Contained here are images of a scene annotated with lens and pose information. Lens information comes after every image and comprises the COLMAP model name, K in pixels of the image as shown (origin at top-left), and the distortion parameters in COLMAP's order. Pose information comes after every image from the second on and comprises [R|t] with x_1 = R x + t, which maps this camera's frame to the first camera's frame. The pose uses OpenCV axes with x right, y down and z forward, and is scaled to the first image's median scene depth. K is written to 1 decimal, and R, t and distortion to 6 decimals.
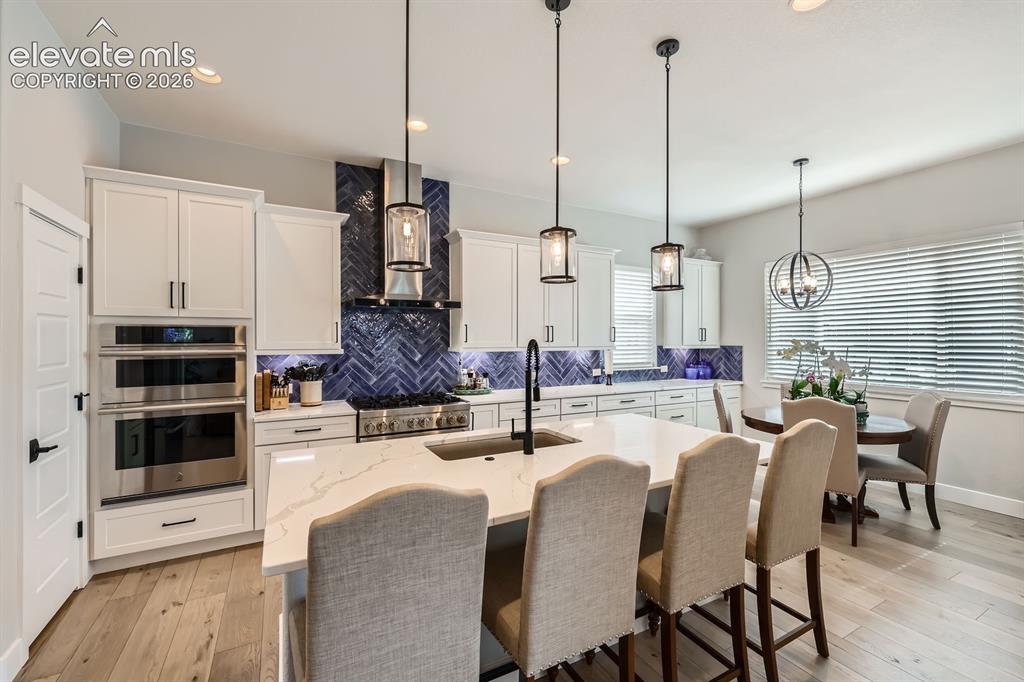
lens RADIAL K [[430.5, 0, 514.0], [0, 430.5, 340.9], [0, 0, 1]] dist [0.003226, -0.000151]
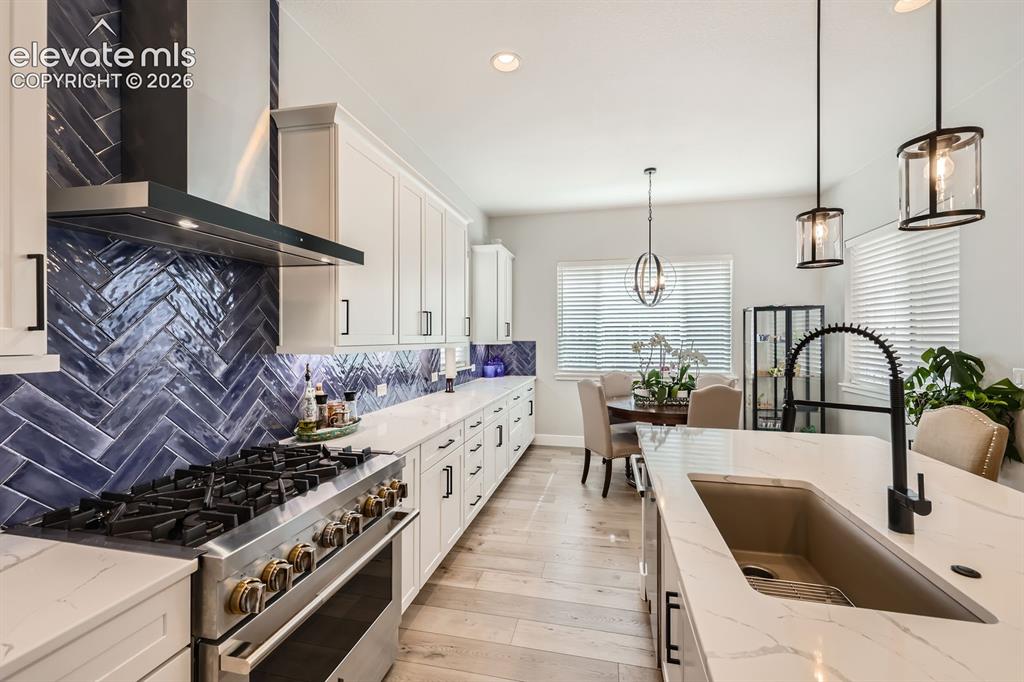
lens RADIAL K [[430.5, 0, 512.3], [0, 430.5, 336.9], [0, 0, 1]] dist [0.003226, -0.000151]
pose [[0.657934, 0.002442, 0.753072, -0.342155], [0.000125, 0.999994, -0.003352, 0.007001], [-0.753076, 0.002300, 0.657930, 0.491469]]
